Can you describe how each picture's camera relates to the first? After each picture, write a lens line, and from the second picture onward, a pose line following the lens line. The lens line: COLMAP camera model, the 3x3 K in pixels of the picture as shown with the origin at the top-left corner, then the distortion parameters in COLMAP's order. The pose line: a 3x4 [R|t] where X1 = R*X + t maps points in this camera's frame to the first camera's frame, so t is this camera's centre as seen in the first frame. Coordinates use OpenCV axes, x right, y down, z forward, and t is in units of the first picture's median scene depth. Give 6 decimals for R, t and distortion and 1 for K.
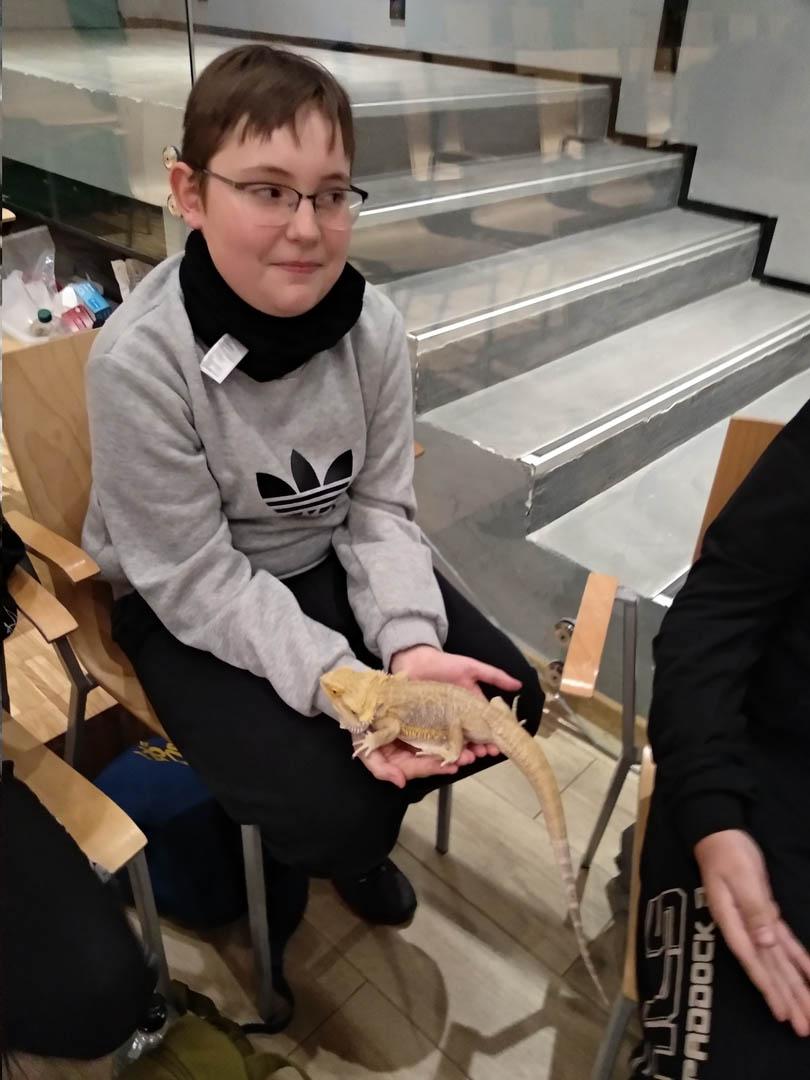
lens RADIAL K [[854.8, 0, 405.3], [0, 854.8, 550.1], [0, 0, 1]] dist [0.004238, -0.019027]
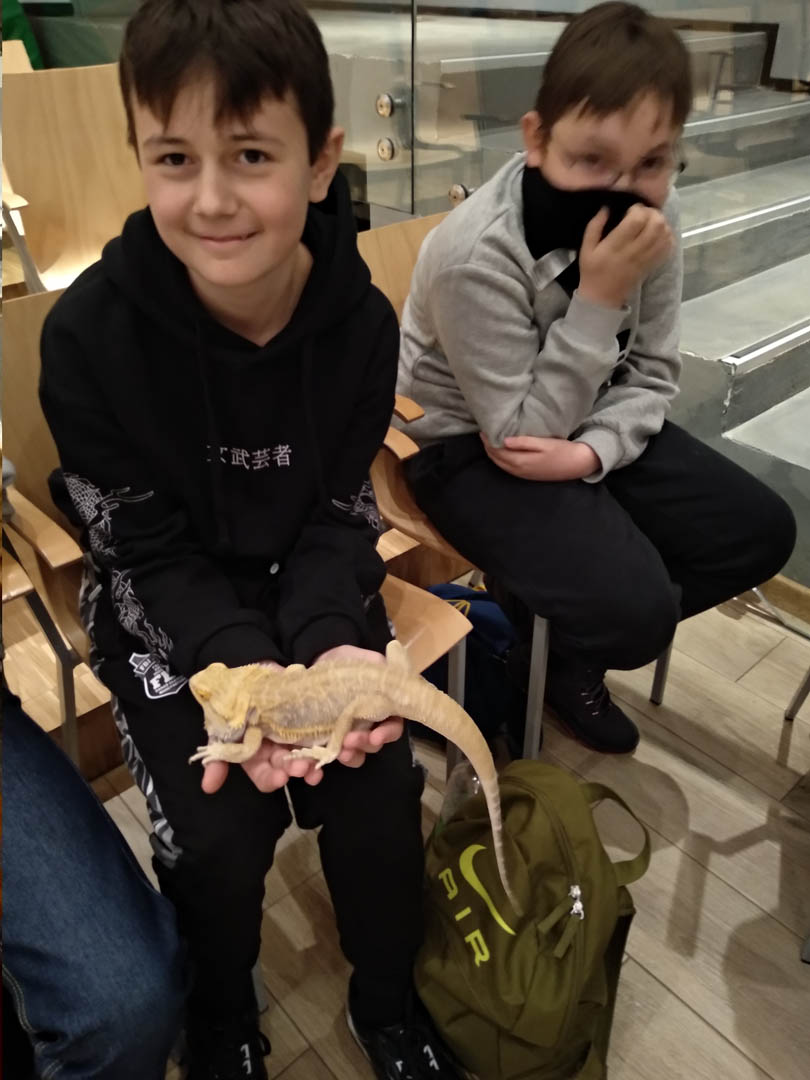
lens RADIAL K [[854.8, 0, 397.8], [0, 854.8, 550.9], [0, 0, 1]] dist [0.004238, -0.019027]
pose [[0.995424, 0.007903, -0.095233, -0.168947], [-0.006778, 0.999904, 0.012124, 0.125590], [0.095320, -0.011423, 0.995381, -0.131117]]
